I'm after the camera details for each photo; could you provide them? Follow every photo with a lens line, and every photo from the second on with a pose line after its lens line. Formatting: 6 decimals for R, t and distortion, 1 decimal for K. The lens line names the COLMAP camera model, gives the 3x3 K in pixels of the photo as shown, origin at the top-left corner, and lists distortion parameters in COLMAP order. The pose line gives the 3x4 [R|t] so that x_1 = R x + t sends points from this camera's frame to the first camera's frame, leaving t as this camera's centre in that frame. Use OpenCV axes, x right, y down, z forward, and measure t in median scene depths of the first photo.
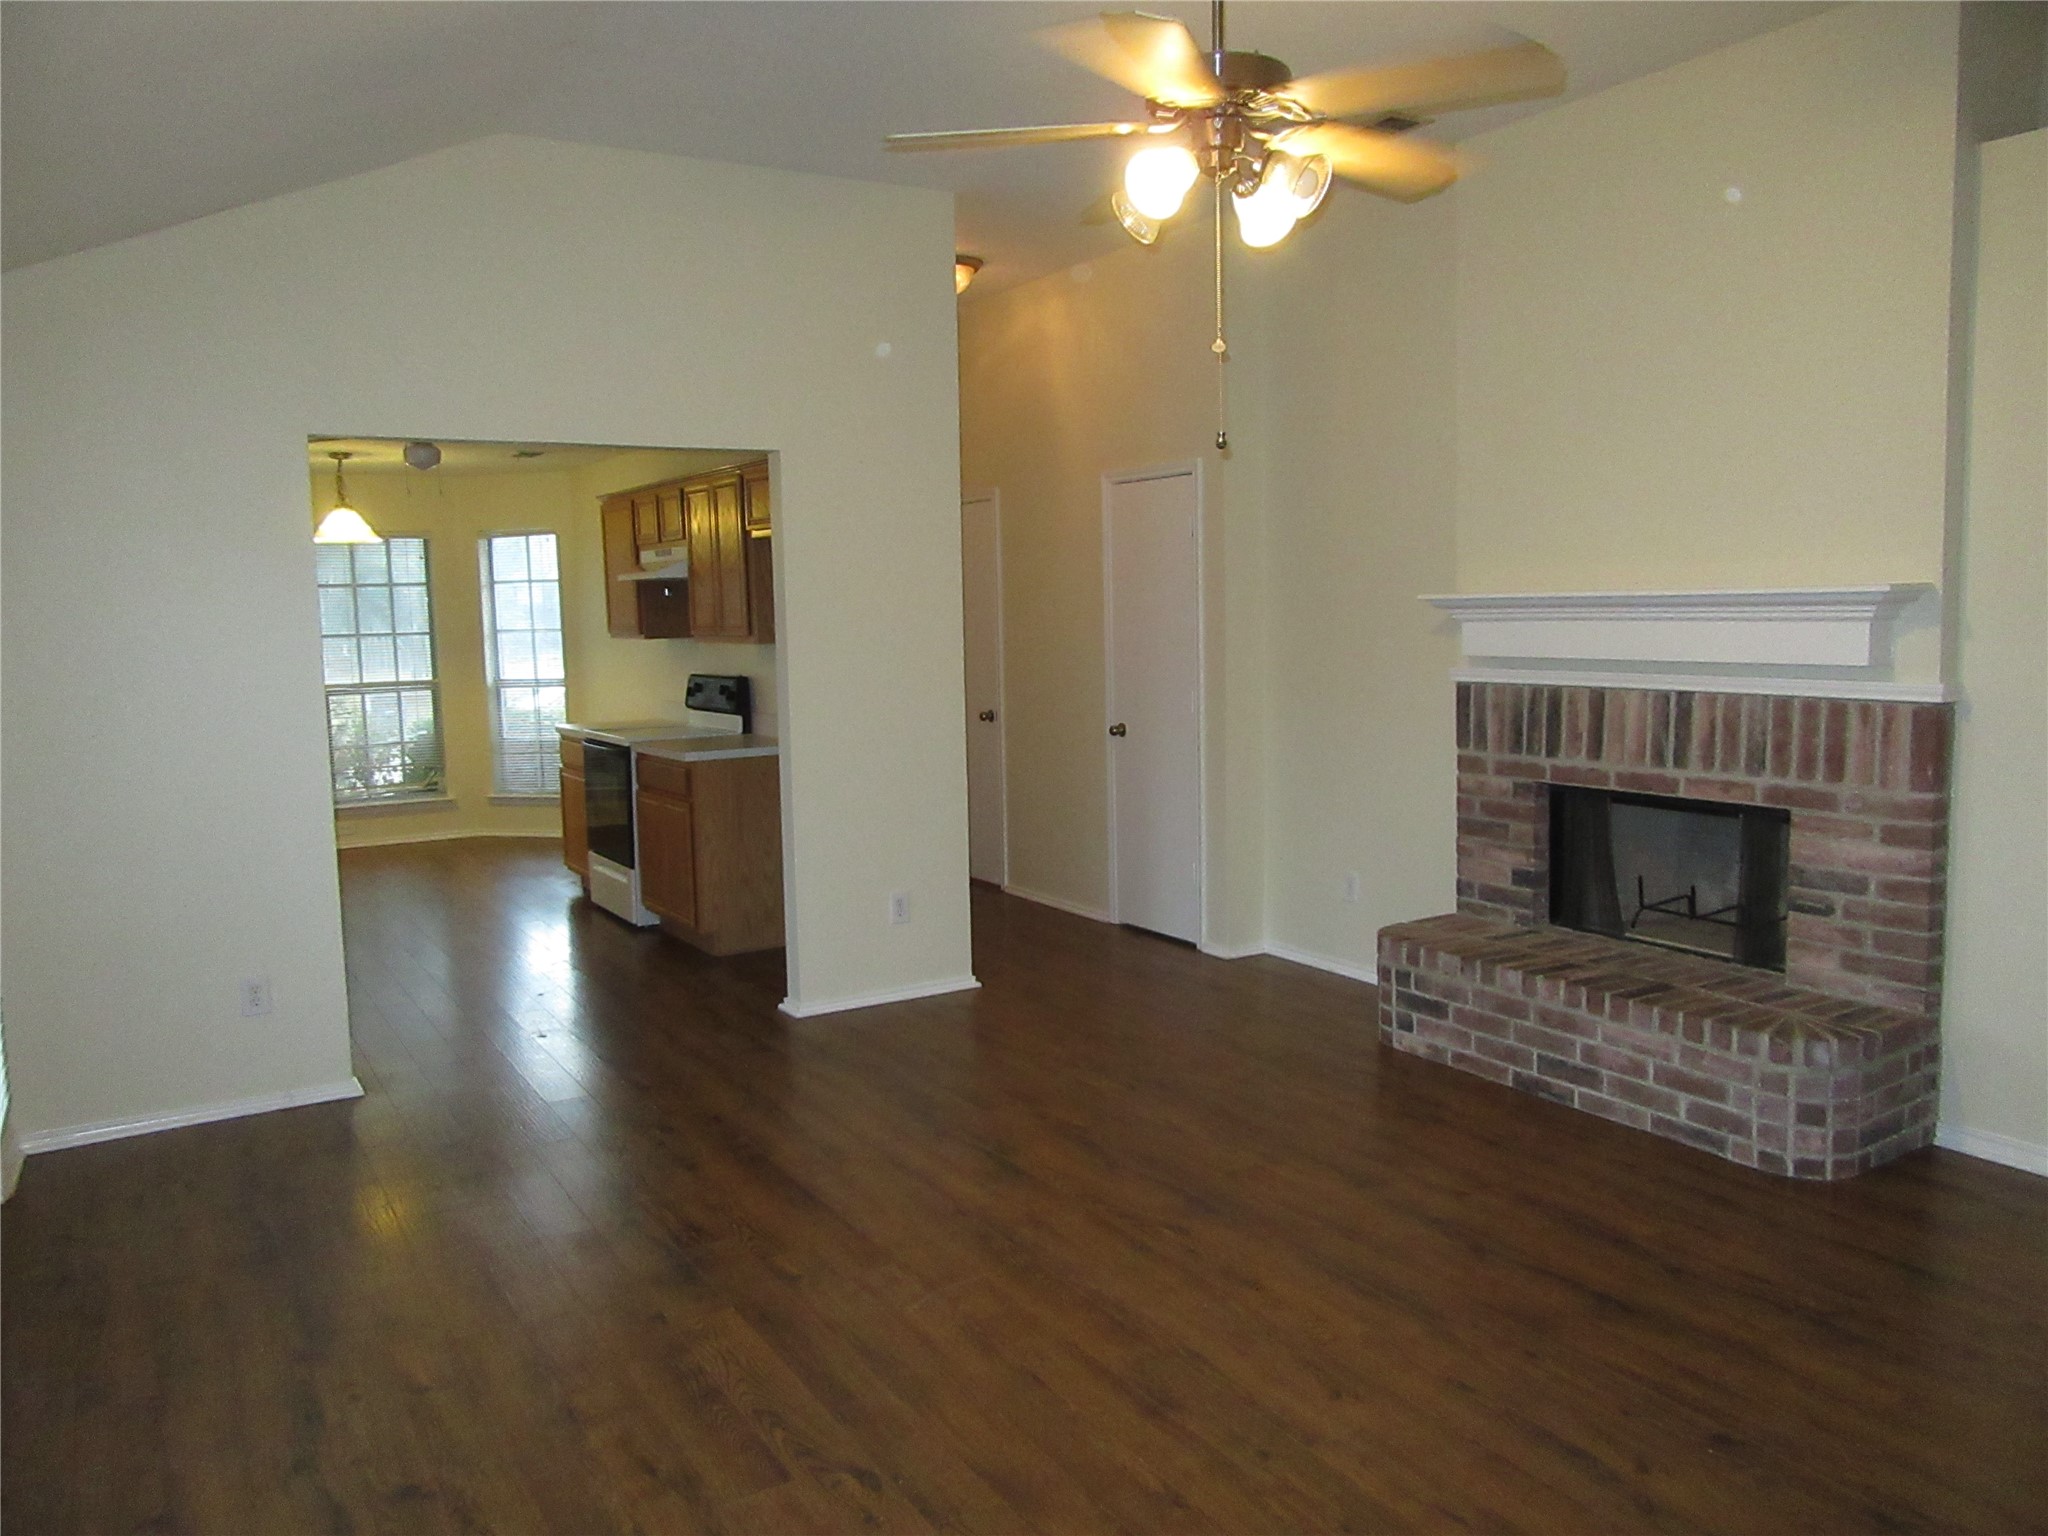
lens RADIAL K [[1500.2, 0, 1024.0], [0, 1500.2, 768.0], [0, 0, 1]] dist [-0.018094, 0.001238]
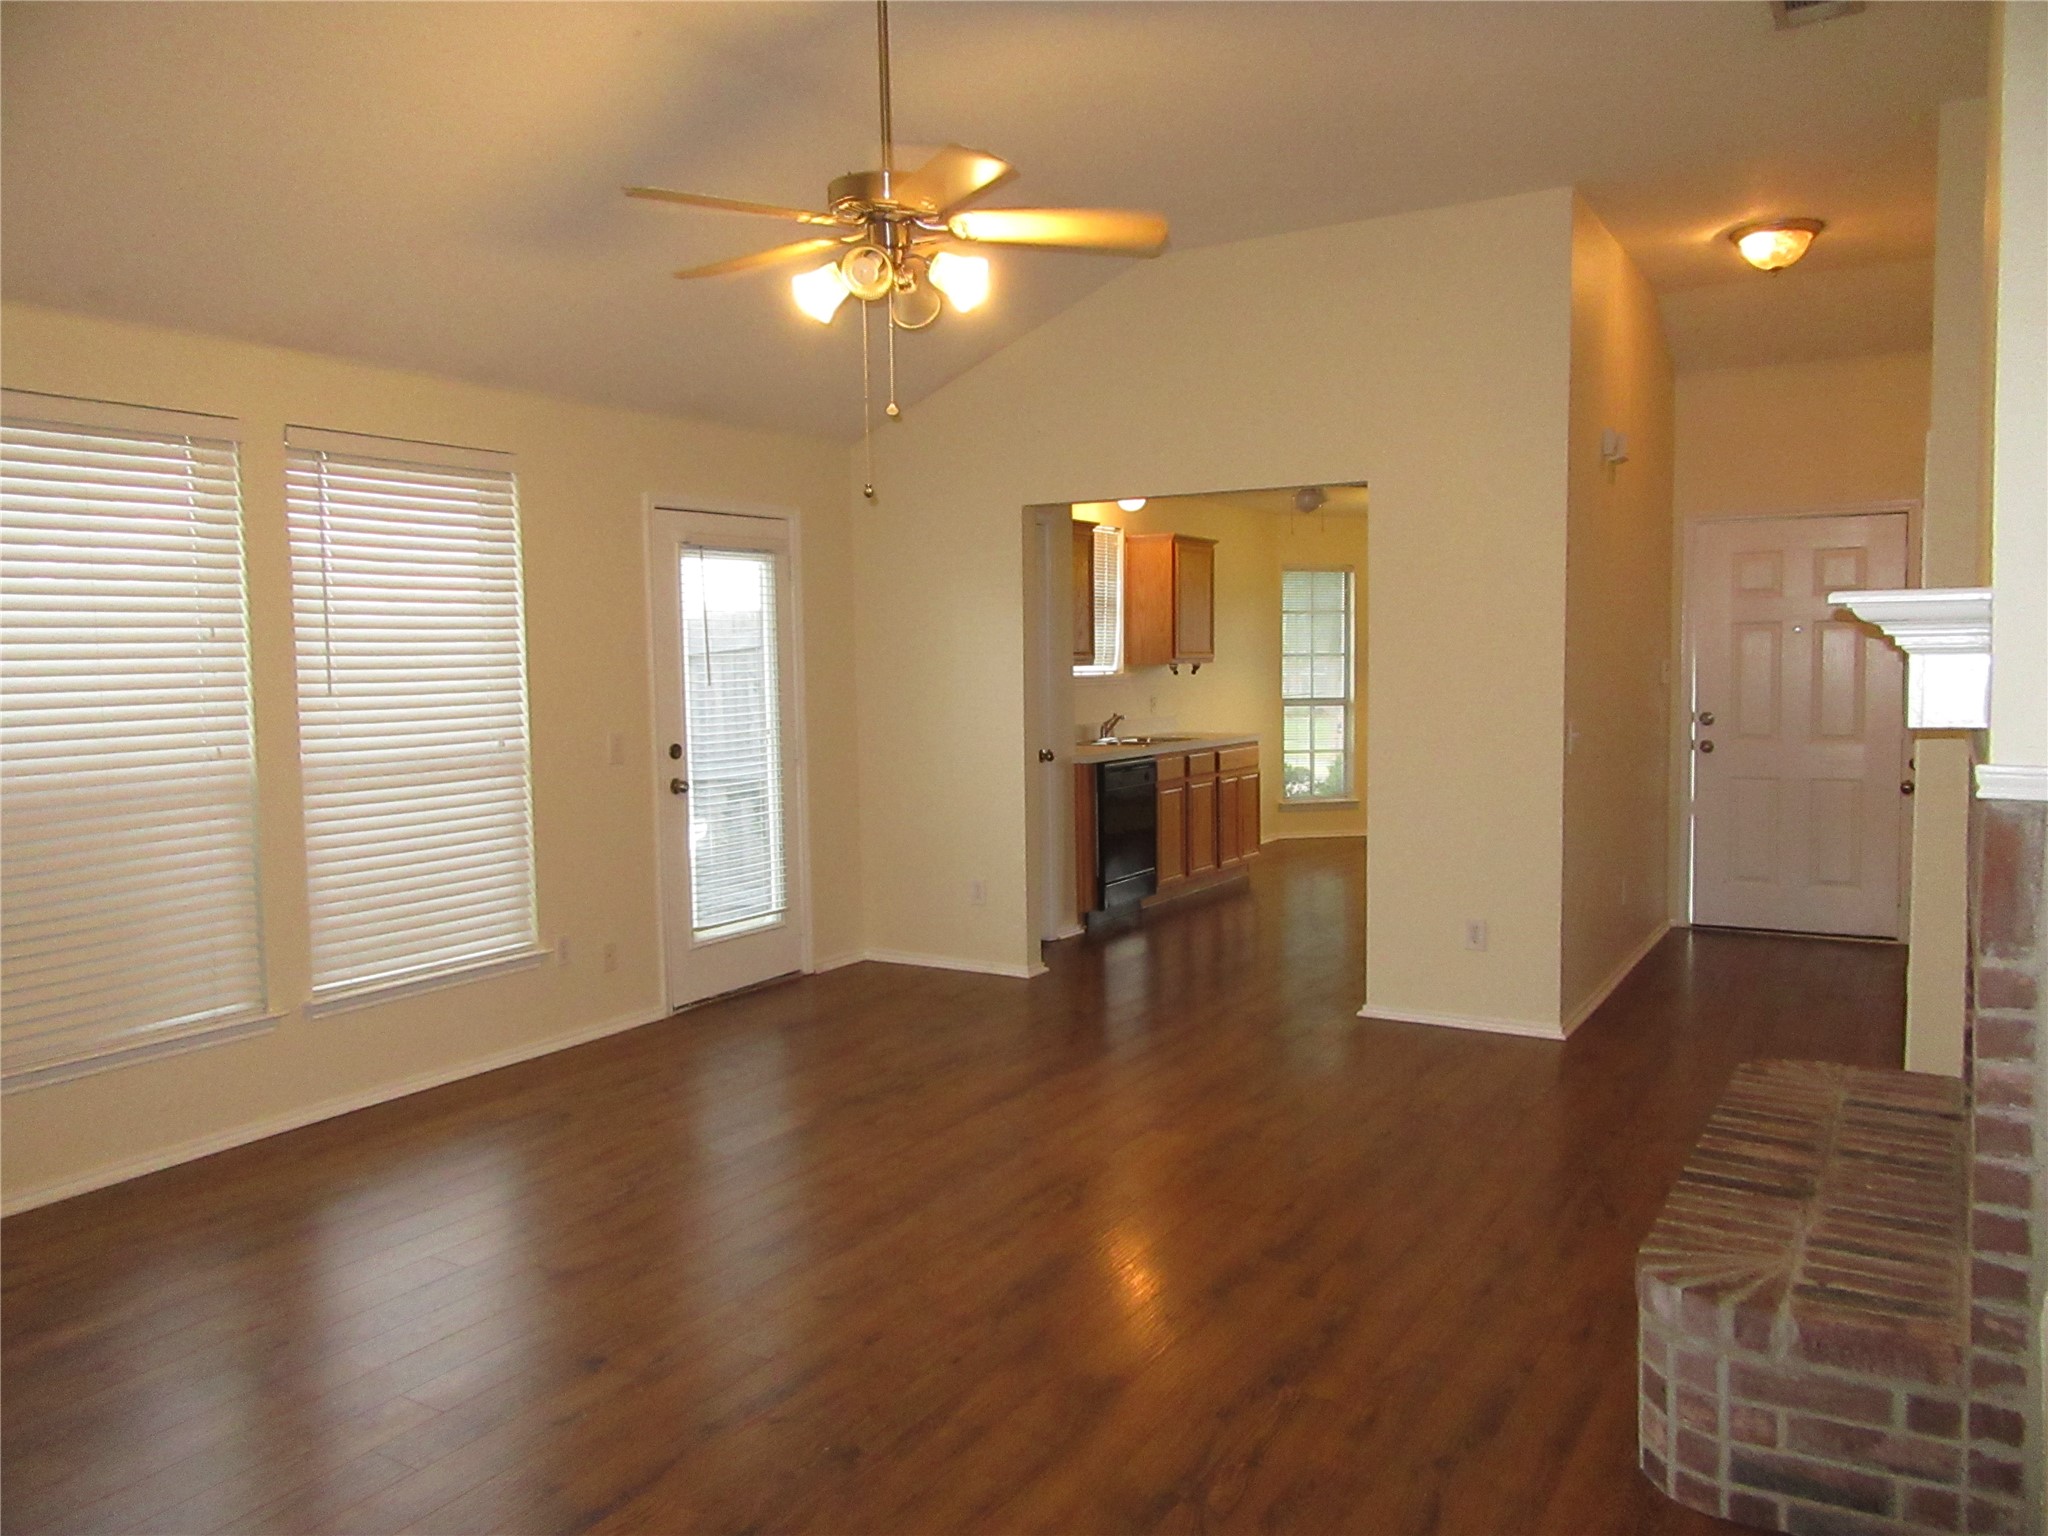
lens RADIAL K [[1506.6, 0, 1028.7], [0, 1506.6, 777.4], [0, 0, 1]] dist [-0.032893, 0.004913]
pose [[0.456512, 0.088627, -0.885292, 0.789314], [-0.094850, 0.994204, 0.050619, -0.038050], [0.884647, 0.060862, 0.462273, 0.348783]]
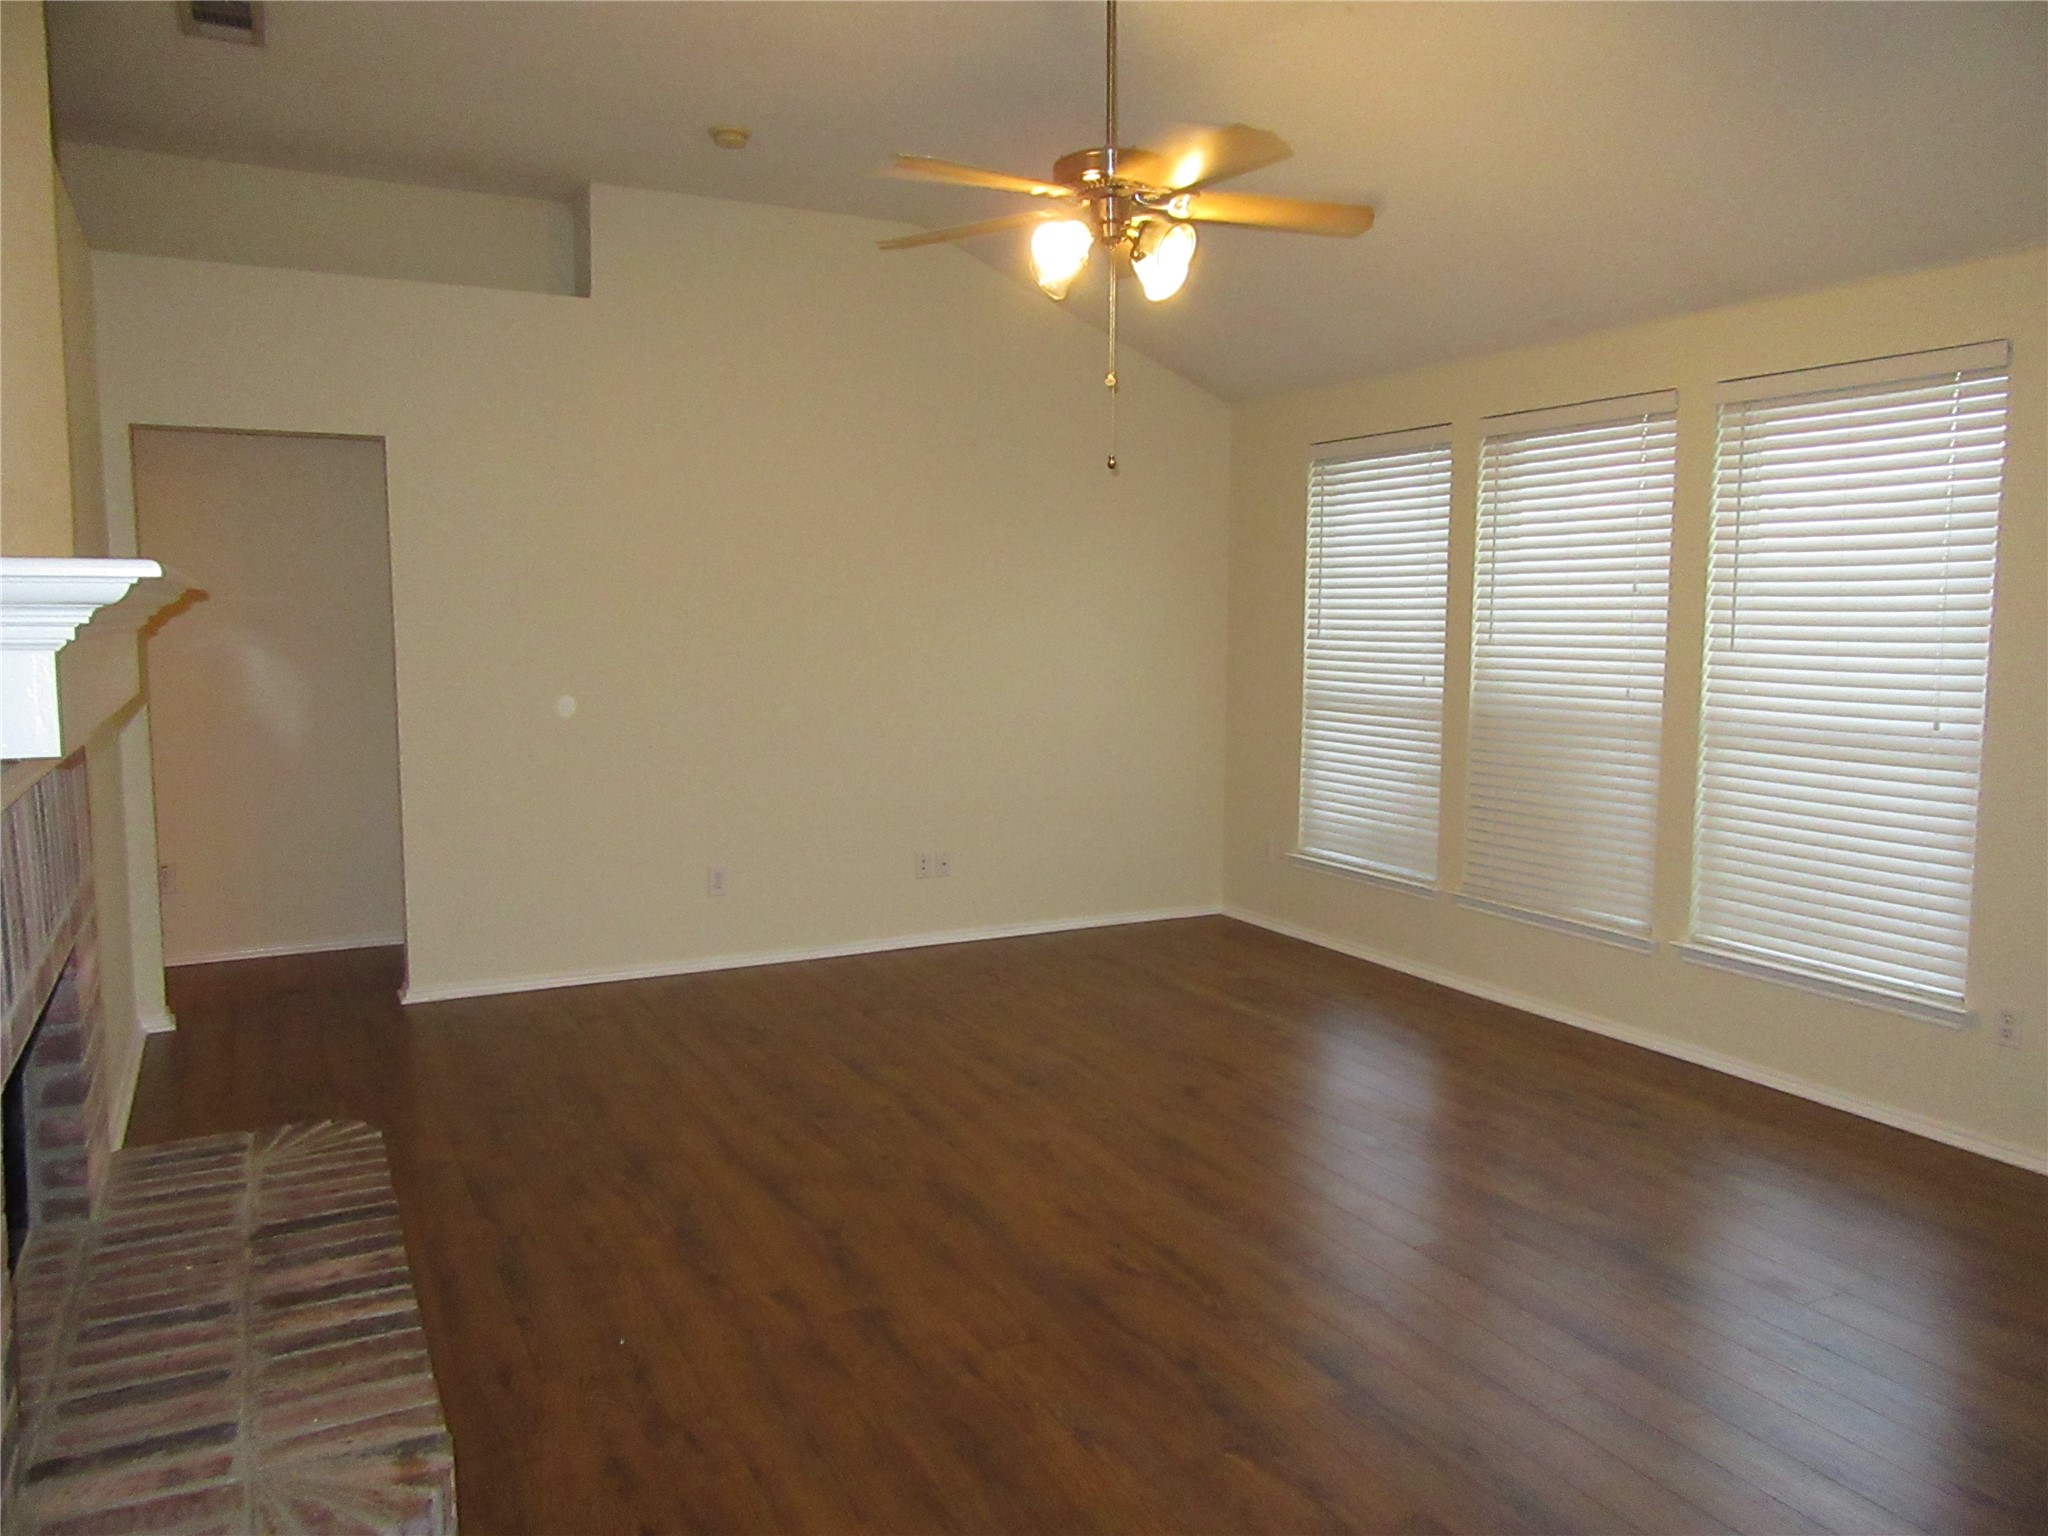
lens RADIAL K [[1506.6, 0, 1028.7], [0, 1506.6, 777.4], [0, 0, 1]] dist [-0.032893, 0.004913]
pose [[-0.997246, 0.011377, 0.073282, 0.069308], [0.027423, 0.974691, 0.221868, -0.149449], [-0.068903, 0.223267, -0.972319, 1.421707]]
